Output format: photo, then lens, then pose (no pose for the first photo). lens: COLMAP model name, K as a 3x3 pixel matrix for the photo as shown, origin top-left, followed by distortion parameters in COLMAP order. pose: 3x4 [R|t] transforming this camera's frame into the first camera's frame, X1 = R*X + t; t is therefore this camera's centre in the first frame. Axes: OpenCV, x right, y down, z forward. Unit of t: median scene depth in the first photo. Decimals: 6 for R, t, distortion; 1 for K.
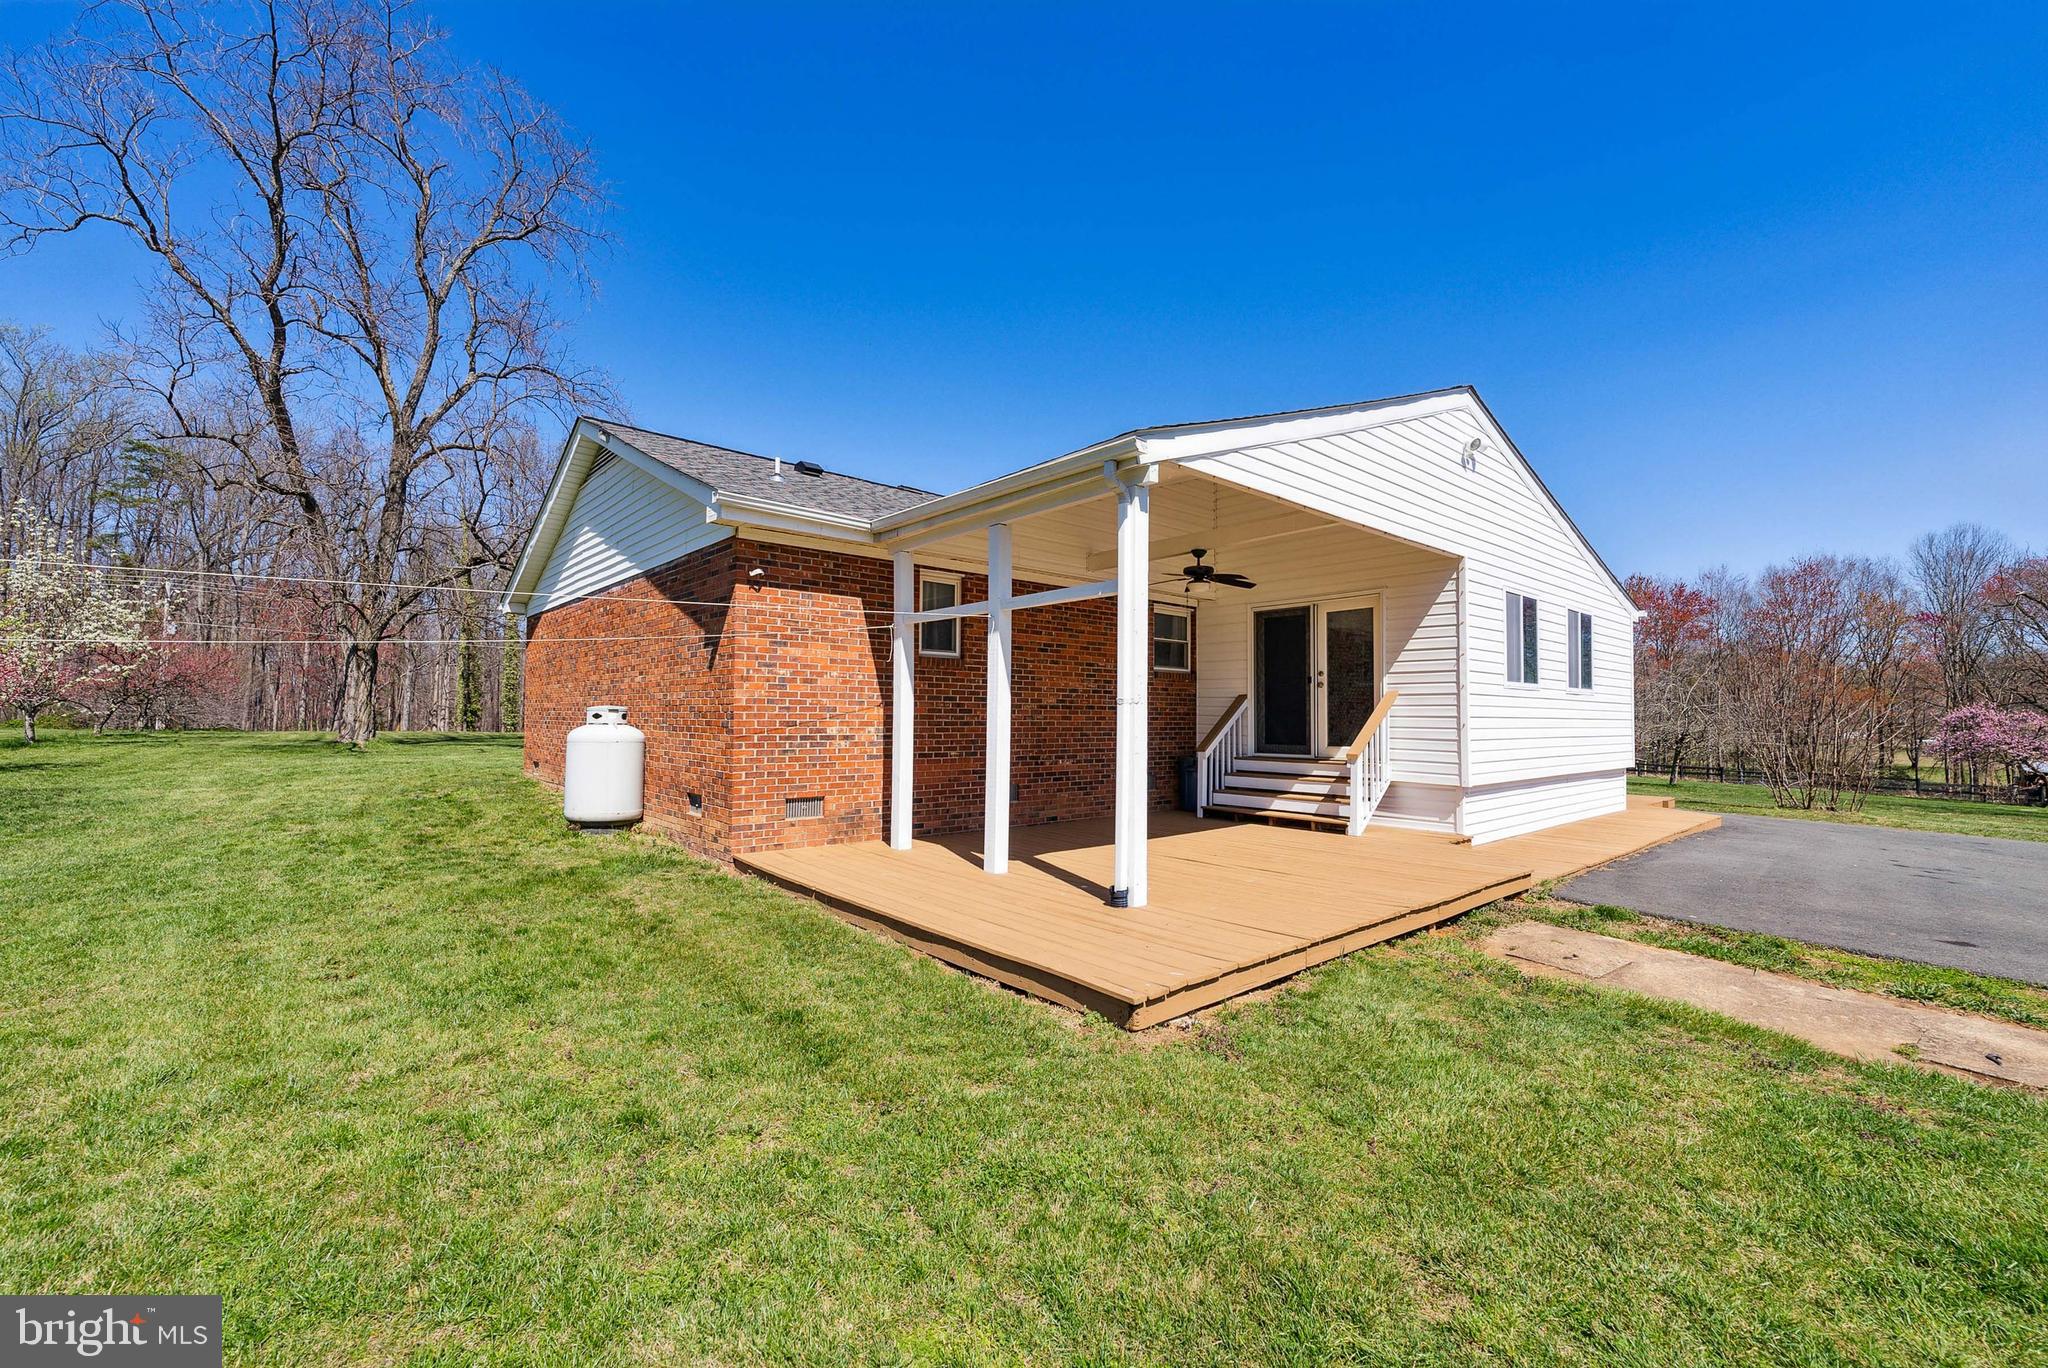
lens RADIAL K [[855.2, 0, 1029.1], [0, 855.2, 686.7], [0, 0, 1]] dist [-0.000528, 0.000364]
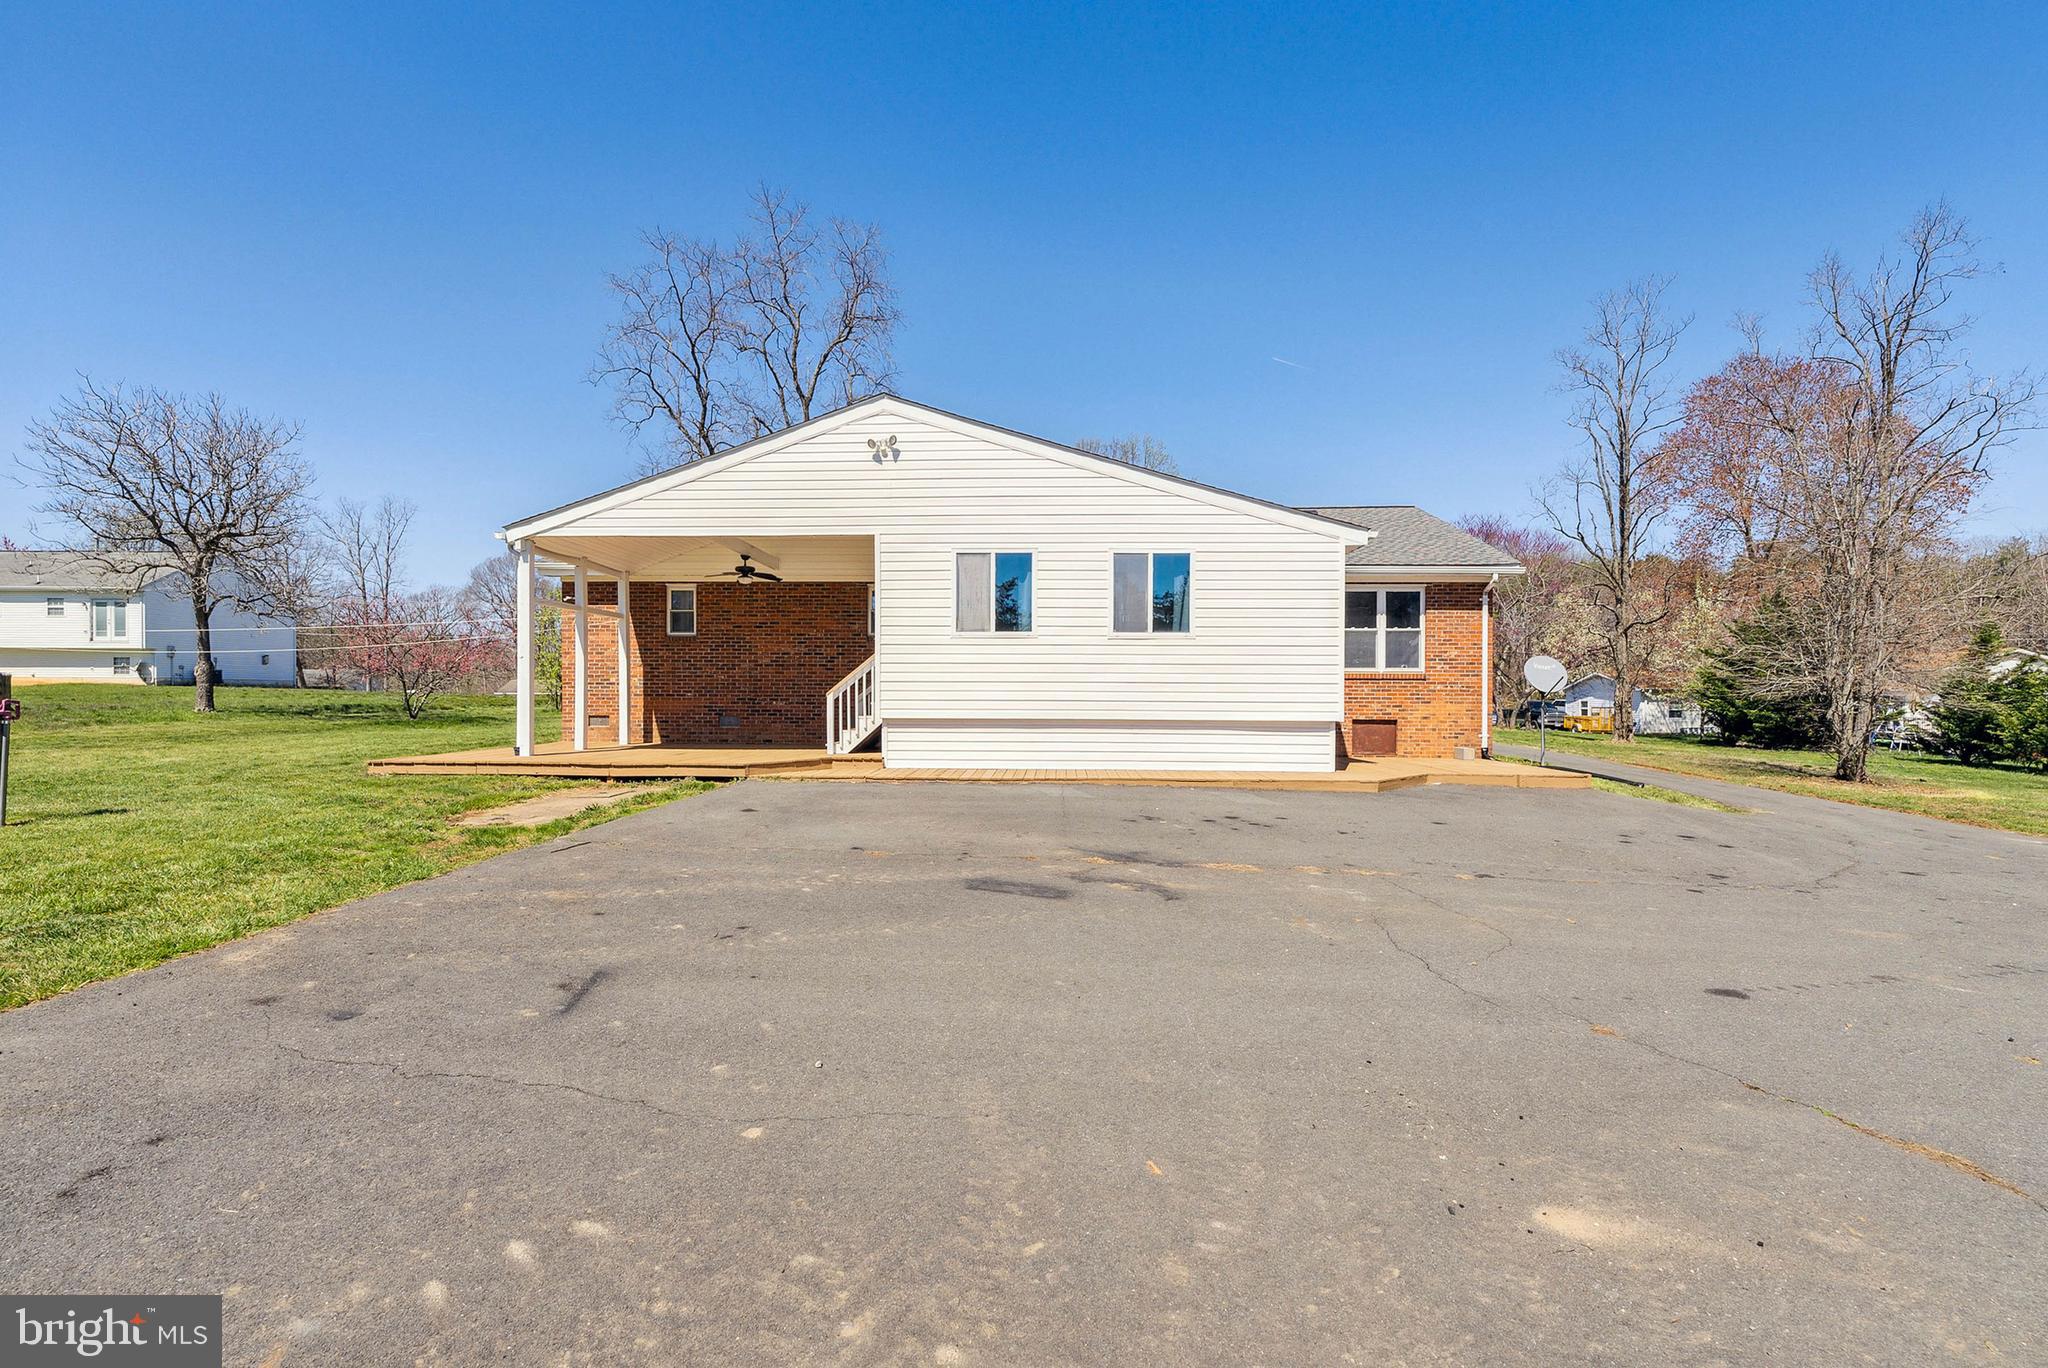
lens RADIAL K [[977.1, 0, 1024.2], [0, 977.1, 691.6], [0, 0, 1]] dist [-0.004274, -0.000176]
pose [[0.718388, -0.005620, -0.695620, 1.524132], [0.024847, 0.999537, 0.017585, 0.051329], [0.695199, -0.029917, 0.718195, 0.099685]]
